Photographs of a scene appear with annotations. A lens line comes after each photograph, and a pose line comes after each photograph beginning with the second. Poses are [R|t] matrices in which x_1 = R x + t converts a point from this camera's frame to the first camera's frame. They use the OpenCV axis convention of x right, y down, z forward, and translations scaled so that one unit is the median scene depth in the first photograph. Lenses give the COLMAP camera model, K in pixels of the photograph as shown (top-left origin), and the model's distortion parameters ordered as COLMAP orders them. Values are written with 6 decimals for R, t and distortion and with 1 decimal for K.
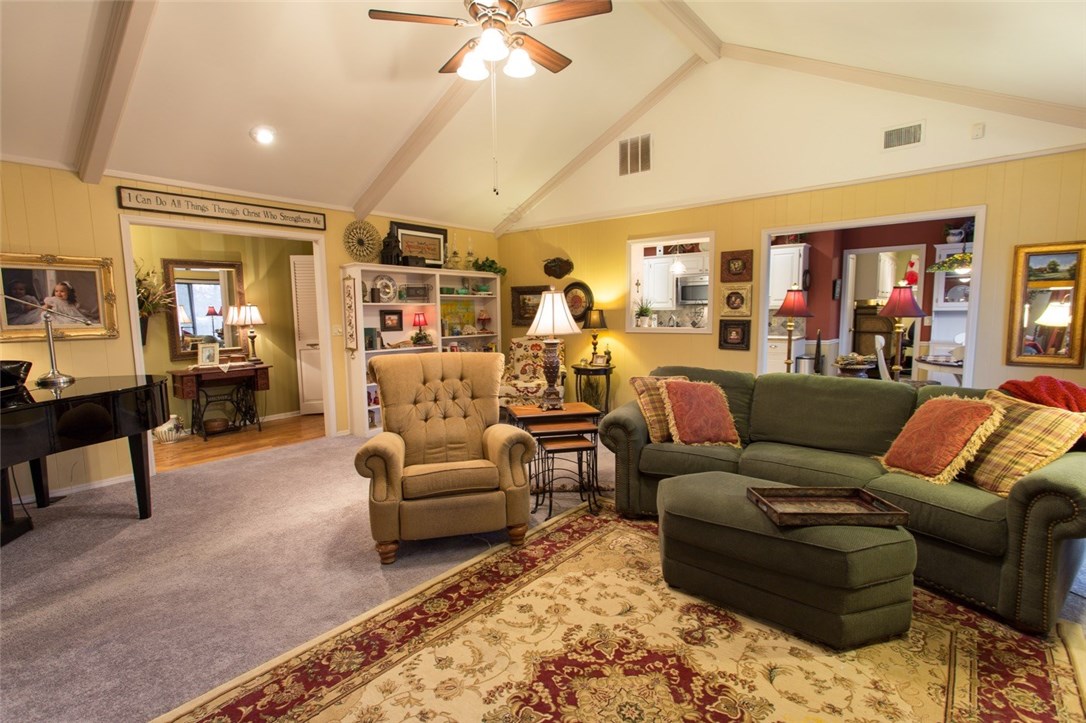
lens RADIAL K [[510.9, 0, 539.5], [0, 510.9, 361.0], [0, 0, 1]] dist [0.003956, 0.001182]
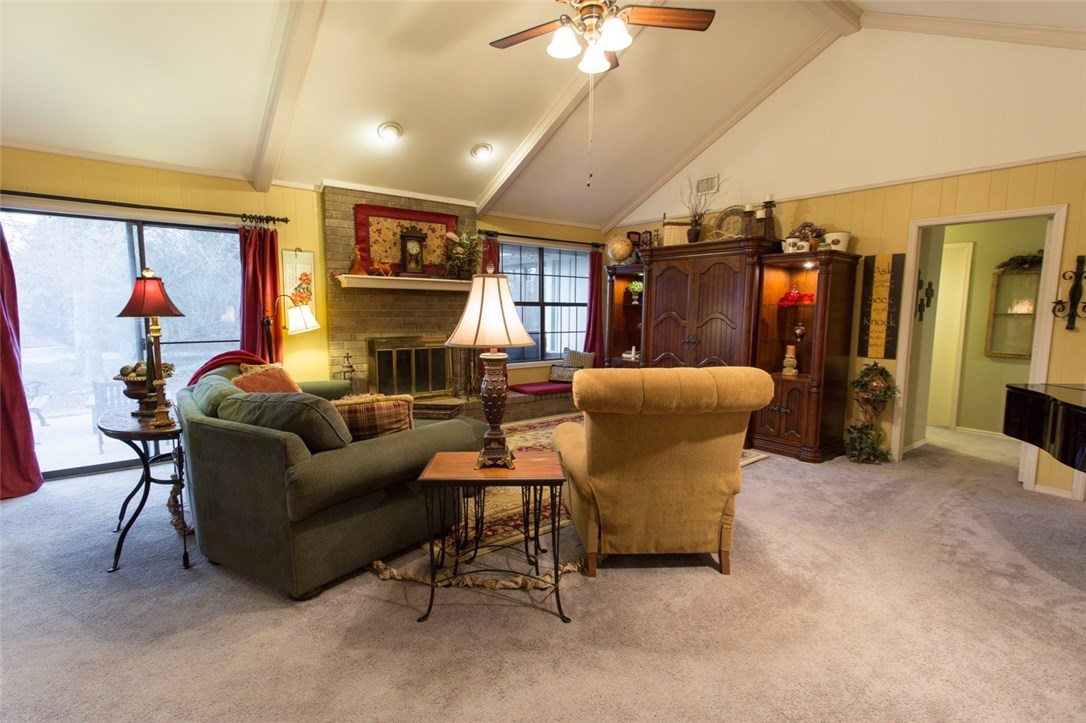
lens RADIAL K [[510.9, 0, 539.5], [0, 510.9, 361.0], [0, 0, 1]] dist [0.003956, 0.001182]
pose [[0.977504, 0.036183, -0.207792, 0.504246], [-0.033282, 0.999294, 0.017440, 0.107244], [0.208276, -0.010132, 0.978018, -1.189612]]
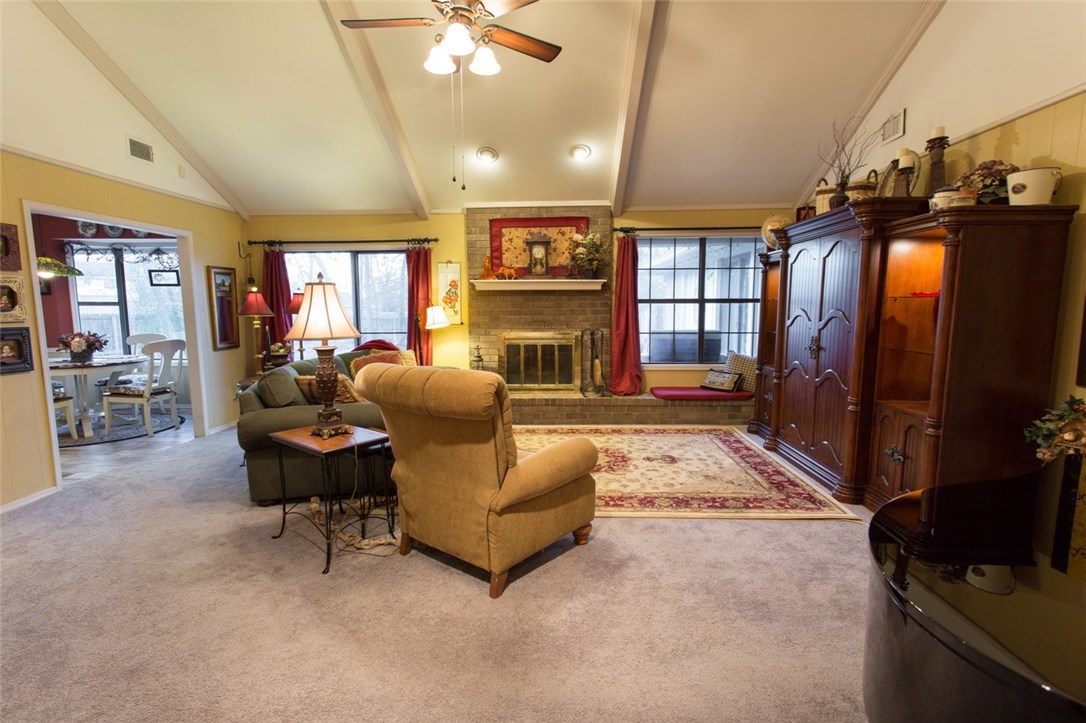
lens RADIAL K [[510.9, 0, 539.5], [0, 510.9, 361.0], [0, 0, 1]] dist [0.003956, 0.001182]
pose [[0.606708, 0.089854, -0.789830, 1.498673], [-0.069939, 0.995772, 0.059560, 0.041922], [0.791842, 0.019104, 0.610427, -0.581411]]
